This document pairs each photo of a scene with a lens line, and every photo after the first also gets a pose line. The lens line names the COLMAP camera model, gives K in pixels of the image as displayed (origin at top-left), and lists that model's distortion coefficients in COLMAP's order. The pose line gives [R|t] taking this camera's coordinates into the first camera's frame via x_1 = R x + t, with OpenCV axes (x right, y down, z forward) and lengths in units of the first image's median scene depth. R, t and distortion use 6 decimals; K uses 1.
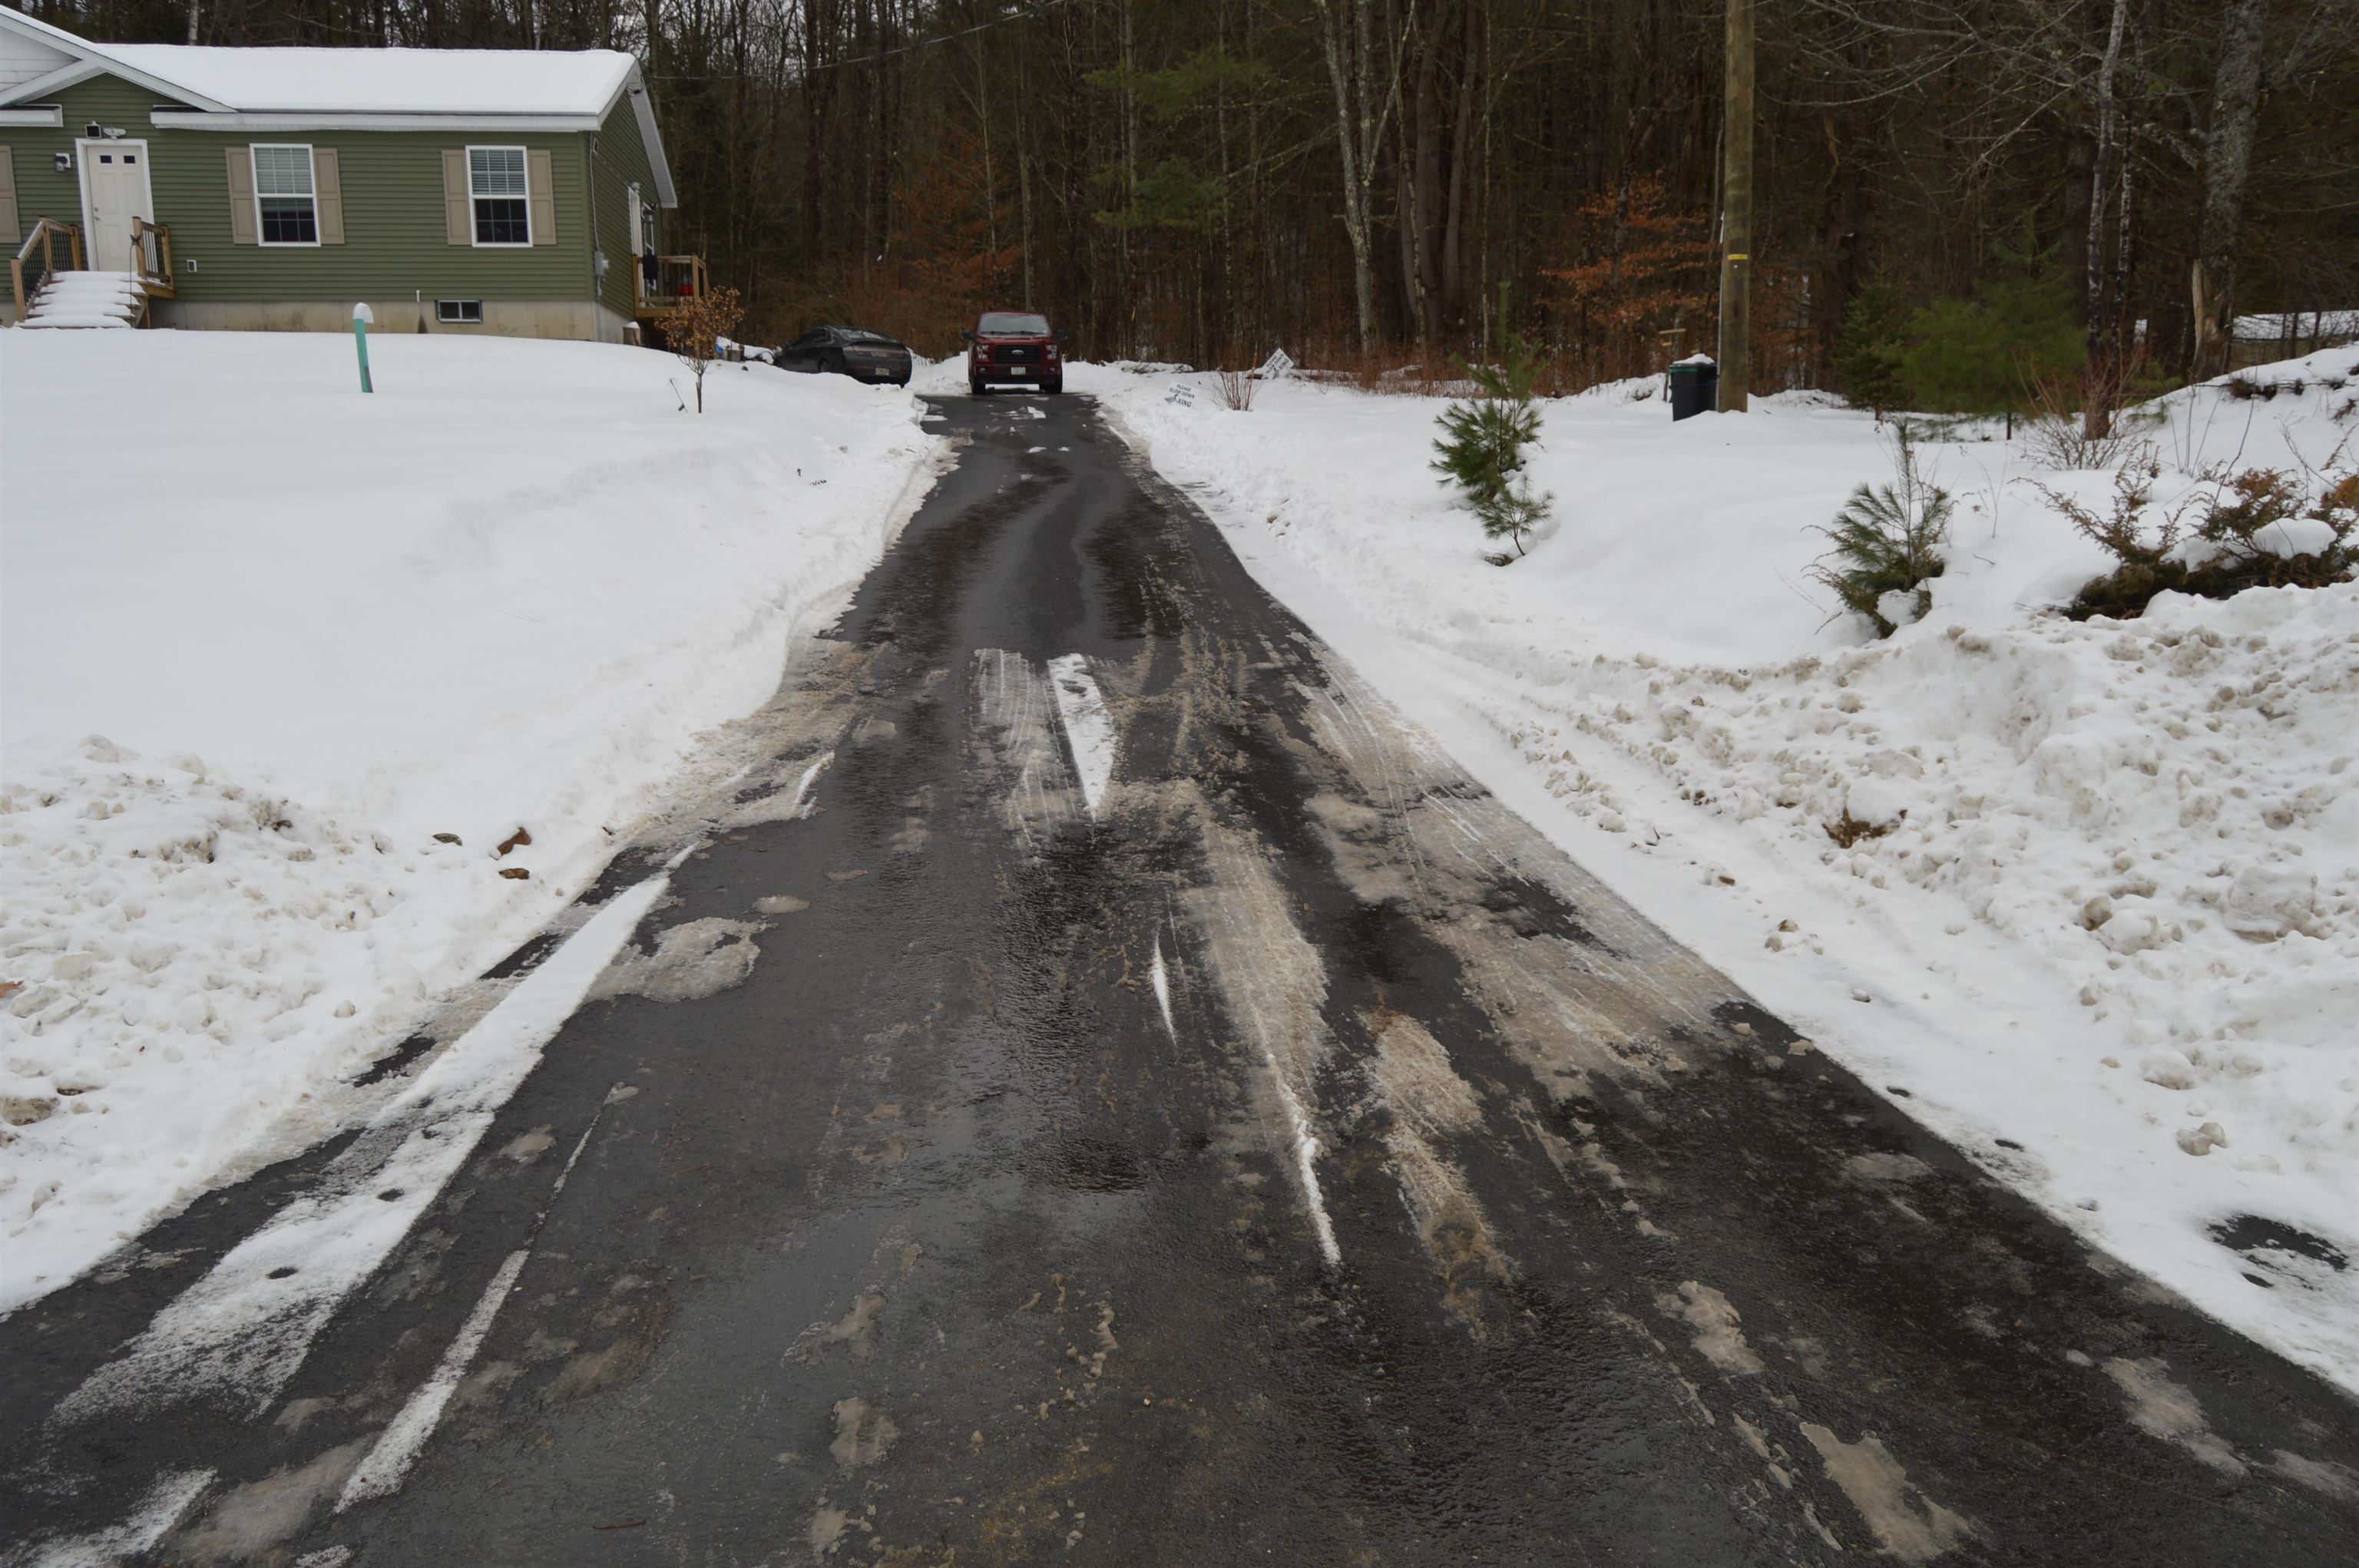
lens RADIAL K [[1850.9, 0, 1189.7], [0, 1850.9, 800.2], [0, 0, 1]] dist [-0.006302, -0.004090]
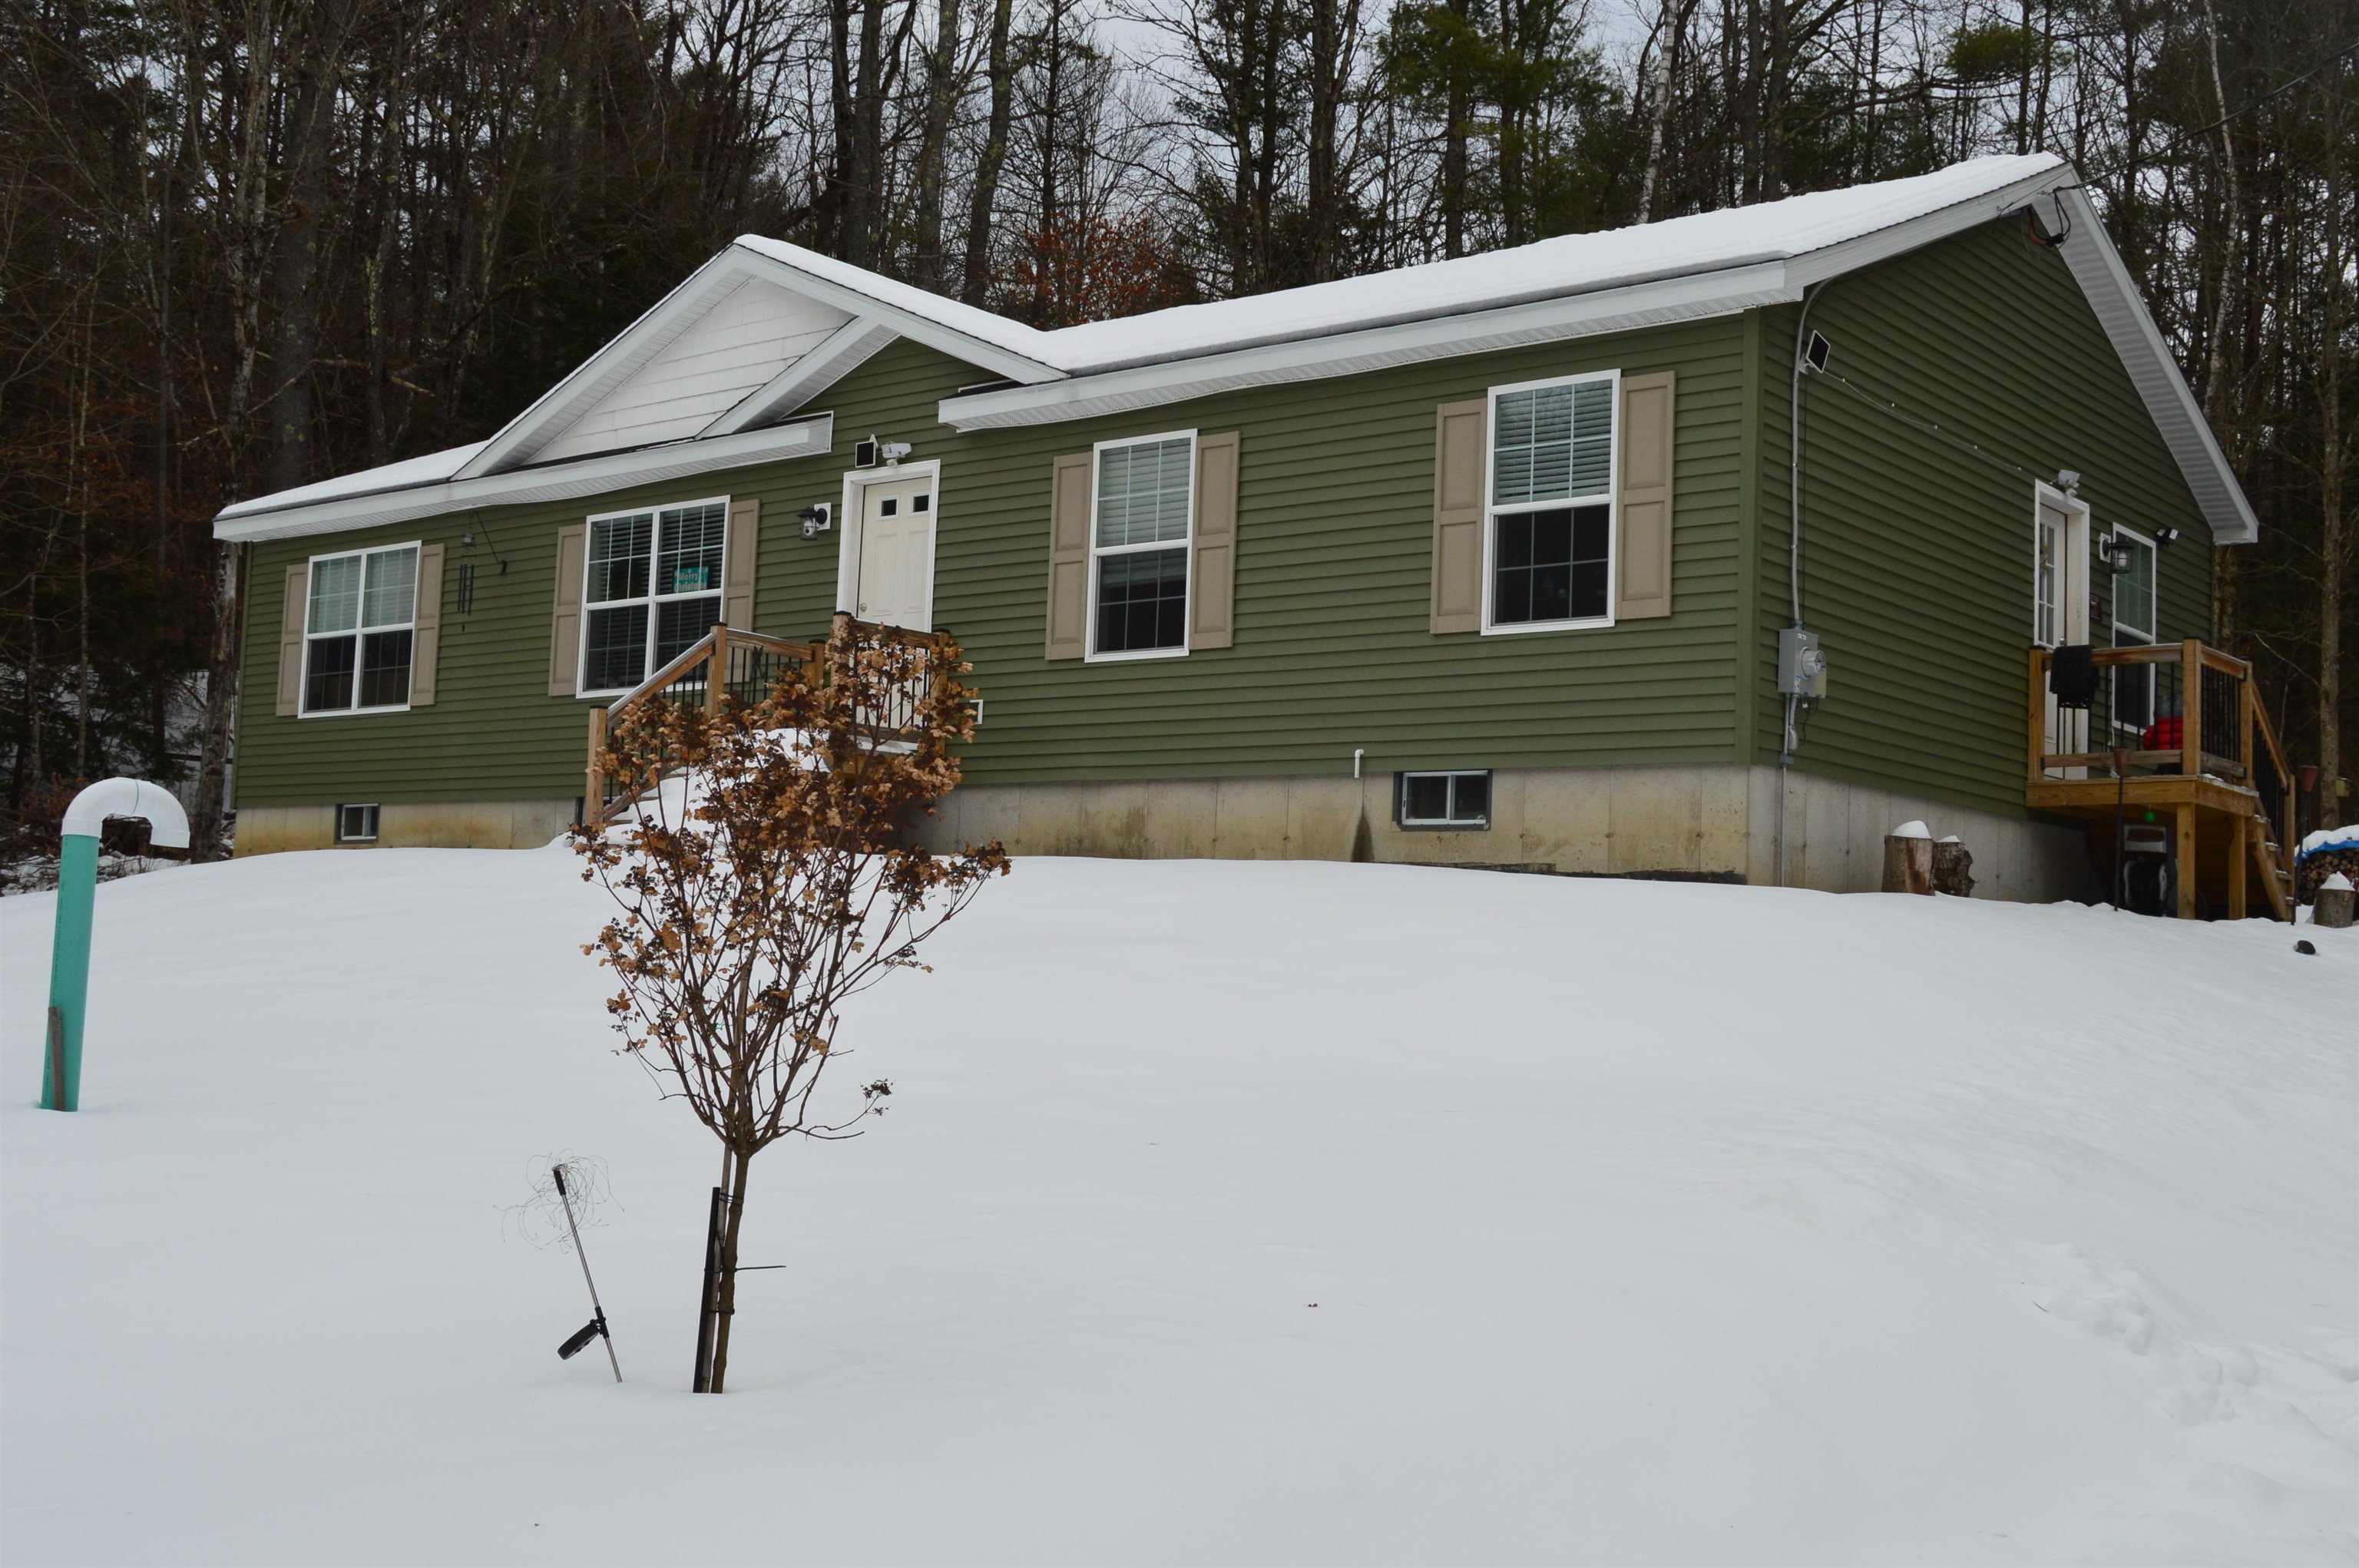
lens RADIAL K [[2544.1, 0, 1175.5], [0, 2544.1, 786.5], [0, 0, 1]] dist [-0.074861, 0.000000]
pose [[0.683157, -0.022042, -0.729939, -0.048361], [-0.169154, 0.967584, -0.187531, -0.161789], [0.710411, 0.251585, 0.657283, 0.624660]]
